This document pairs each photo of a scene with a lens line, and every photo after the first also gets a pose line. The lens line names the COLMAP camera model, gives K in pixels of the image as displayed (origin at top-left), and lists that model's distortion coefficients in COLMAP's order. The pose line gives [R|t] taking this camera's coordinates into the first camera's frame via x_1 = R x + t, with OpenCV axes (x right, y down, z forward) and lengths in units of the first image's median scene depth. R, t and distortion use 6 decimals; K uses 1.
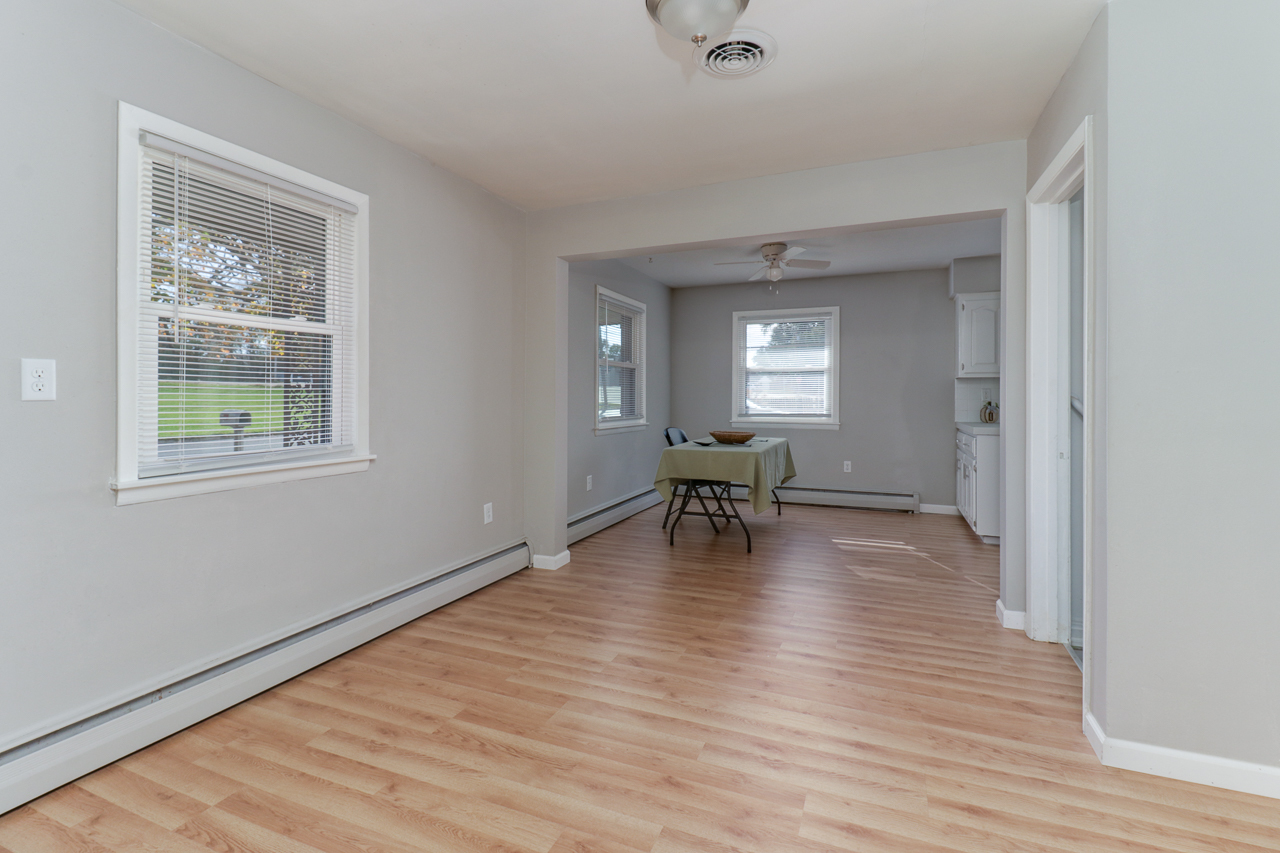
lens RADIAL K [[601.9, 0, 642.3], [0, 601.9, 395.8], [0, 0, 1]] dist [-0.000189, -0.000008]
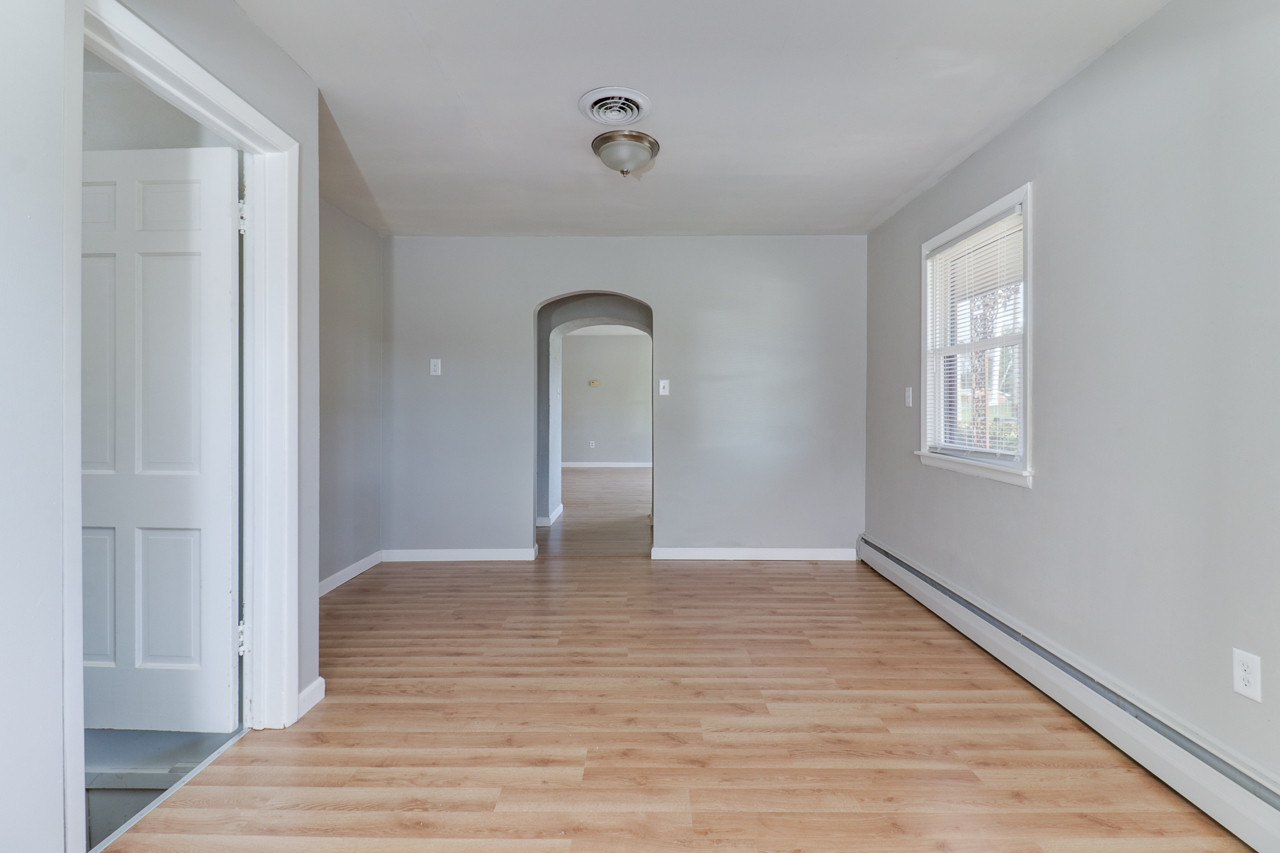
lens RADIAL K [[588.8, 0, 641.5], [0, 588.8, 404.1], [0, 0, 1]] dist [0.018384, -0.014626]
pose [[-0.929760, -0.000929, -0.368166, 0.496743], [-0.002665, 0.999988, 0.004207, -0.004296], [0.368157, 0.004893, -0.929751, 1.965057]]
